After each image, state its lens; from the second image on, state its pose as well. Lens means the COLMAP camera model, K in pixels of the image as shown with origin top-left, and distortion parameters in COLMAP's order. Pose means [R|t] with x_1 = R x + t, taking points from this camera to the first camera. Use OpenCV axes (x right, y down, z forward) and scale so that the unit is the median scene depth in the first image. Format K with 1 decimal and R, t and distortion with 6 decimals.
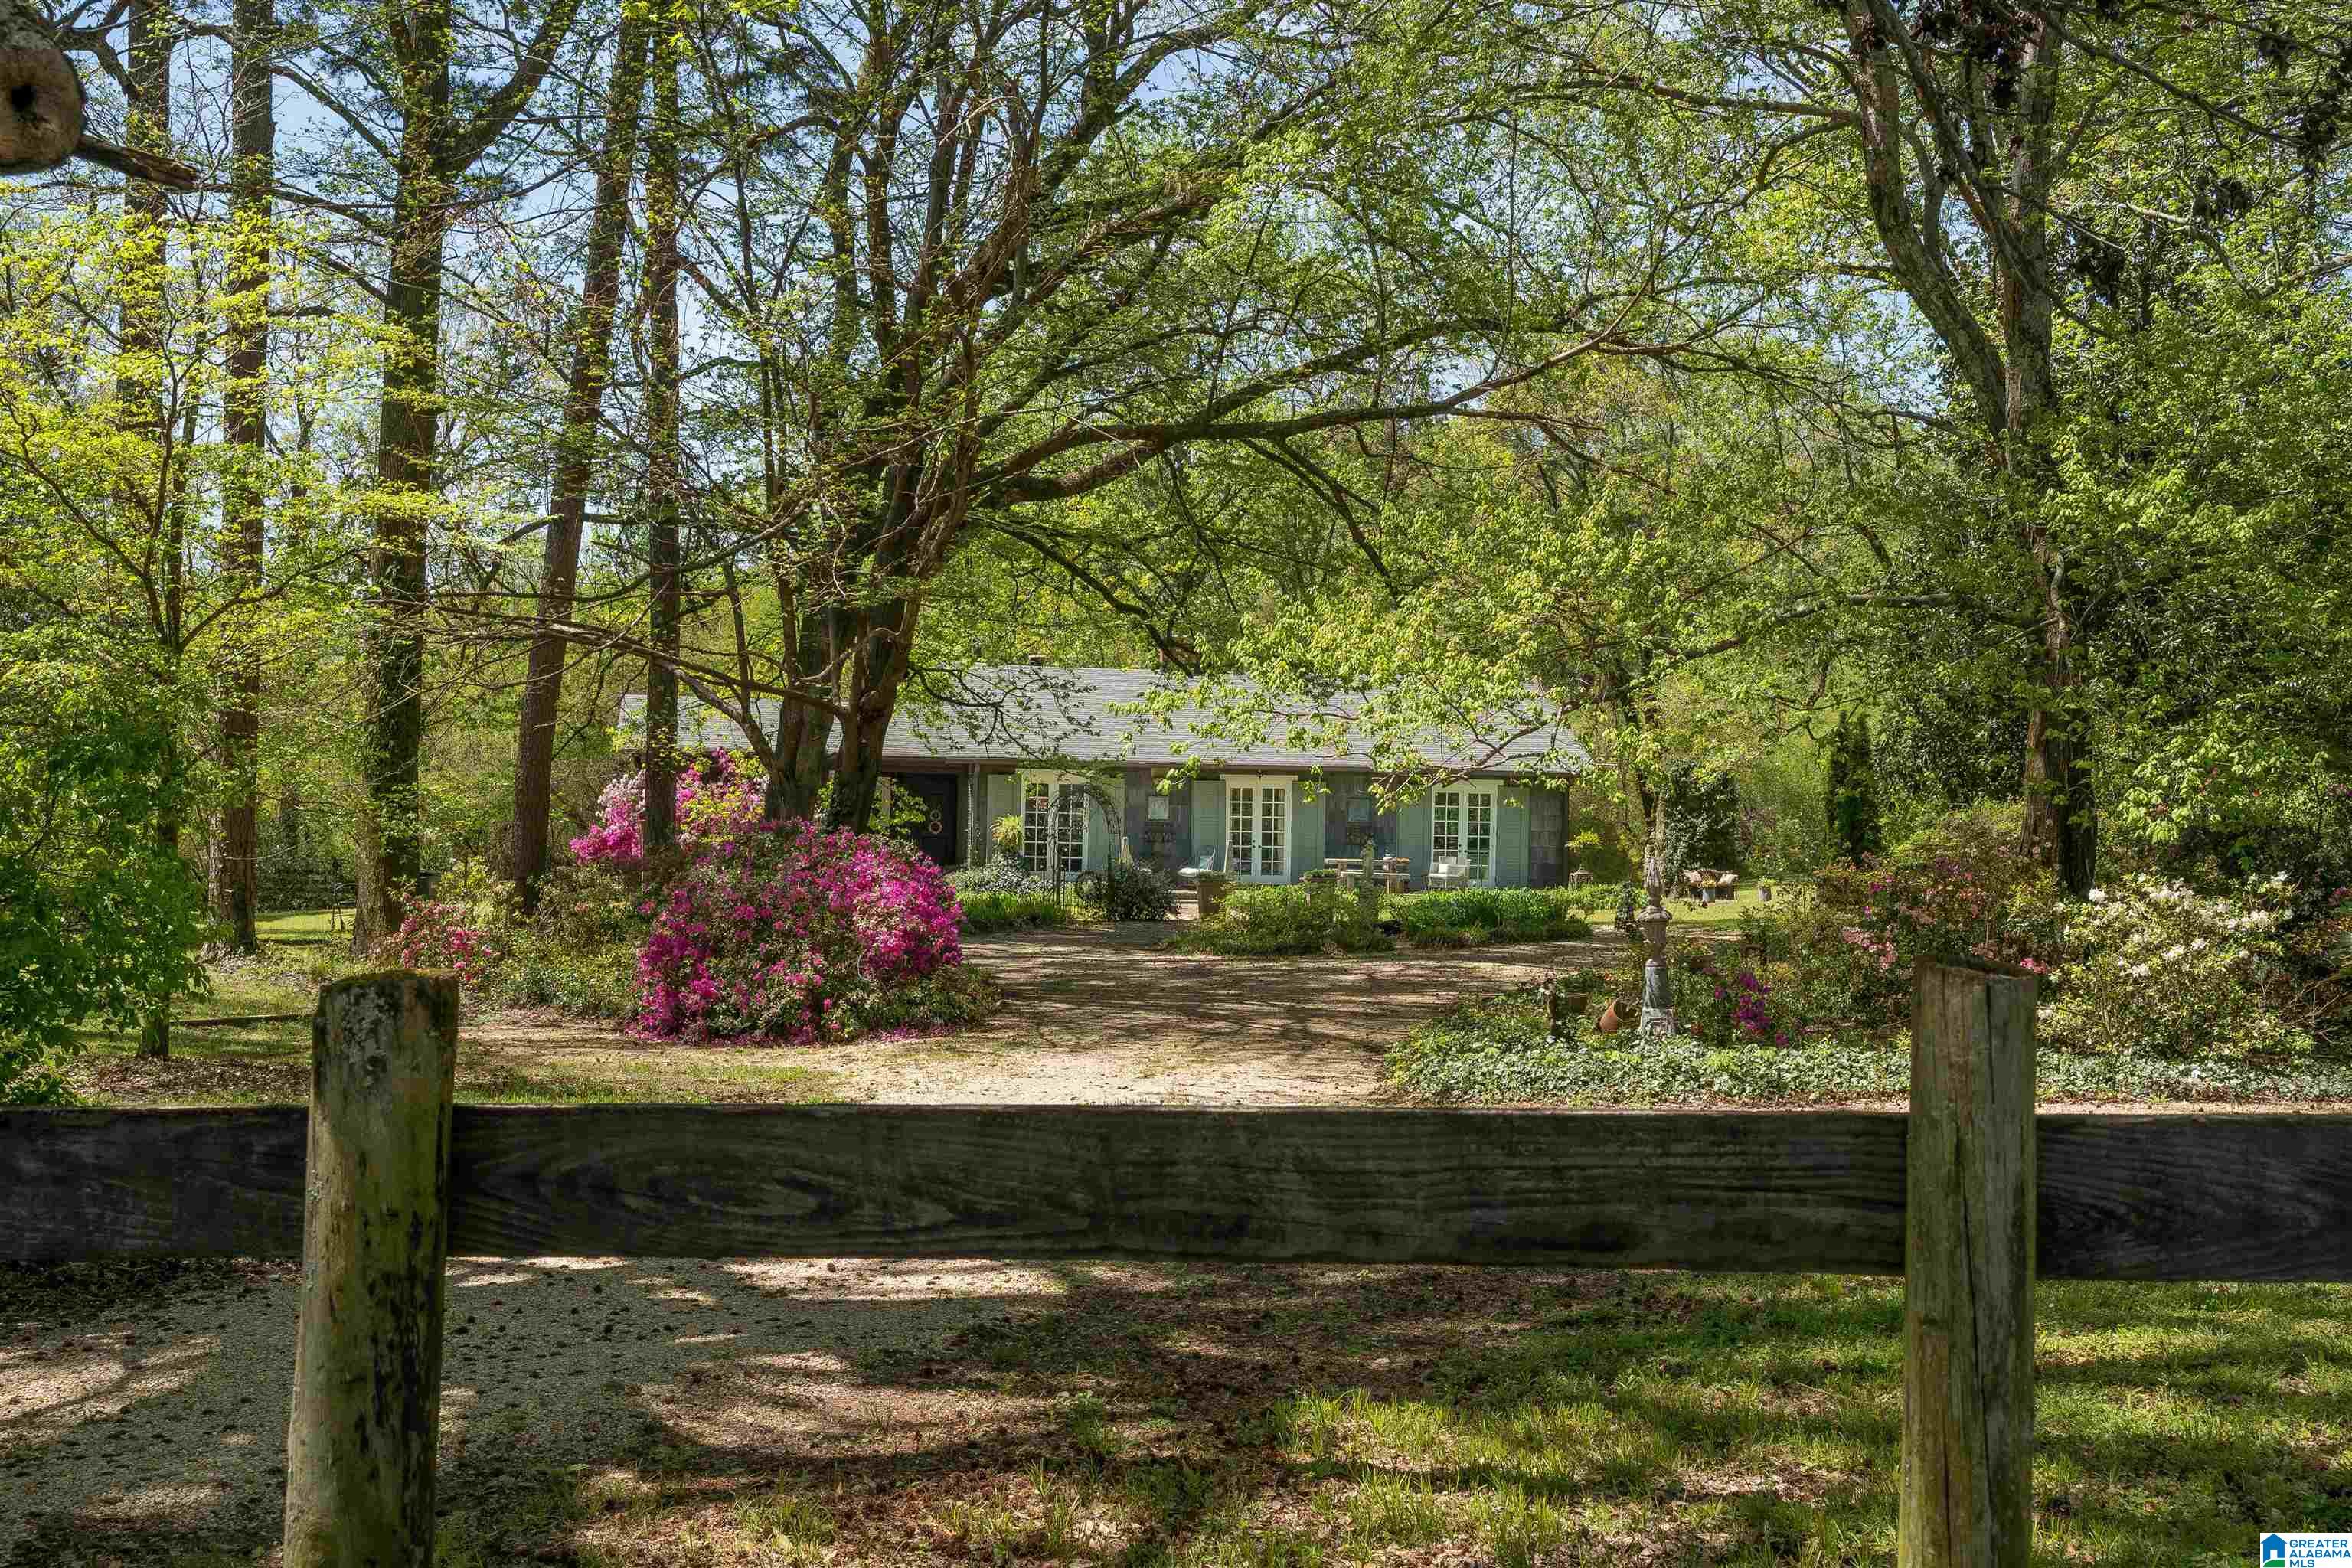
lens RADIAL K [[2670.4, 0, 1176.0], [0, 2670.4, 784.0], [0, 0, 1]] dist [0.010442, -0.004085]
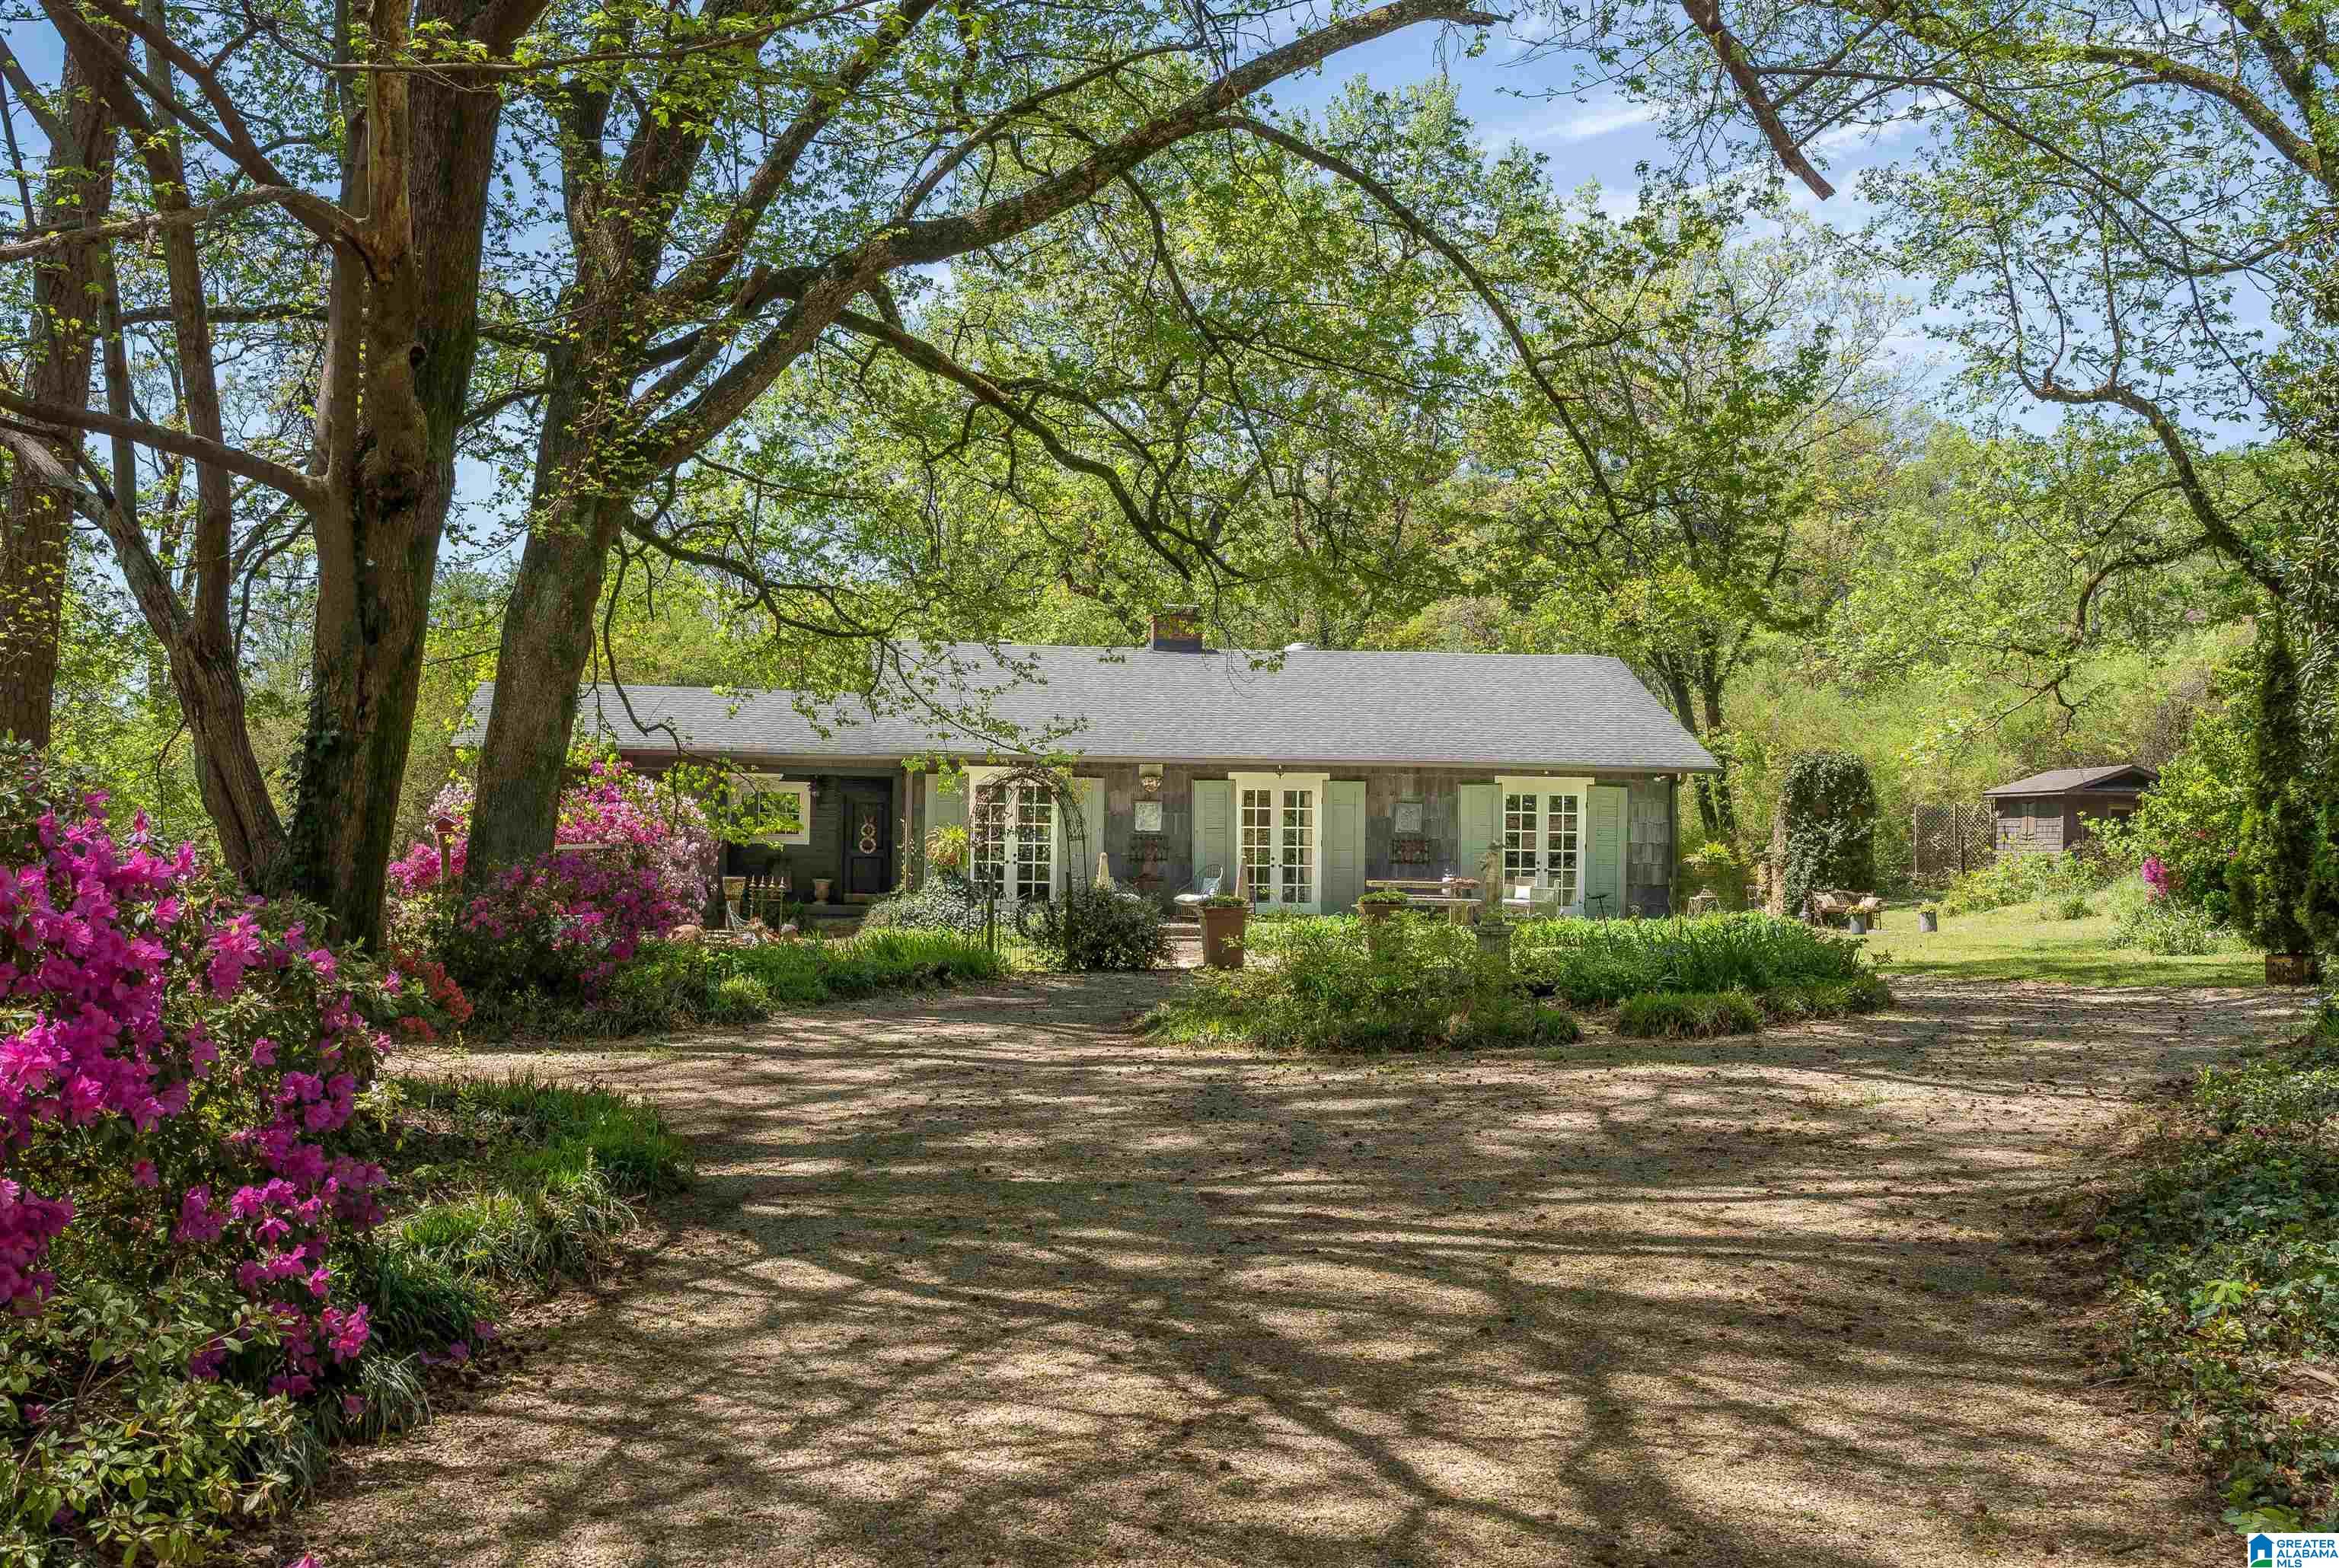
lens RADIAL K [[2250.0, 0, 1169.5], [0, 2250.0, 784.0], [0, 0, 1]] dist [-0.004933, -0.001485]
pose [[0.999960, -0.007711, -0.004638, 0.002542], [0.007612, 0.999749, -0.021062, 0.013612], [0.004799, 0.021026, 0.999767, 0.357550]]
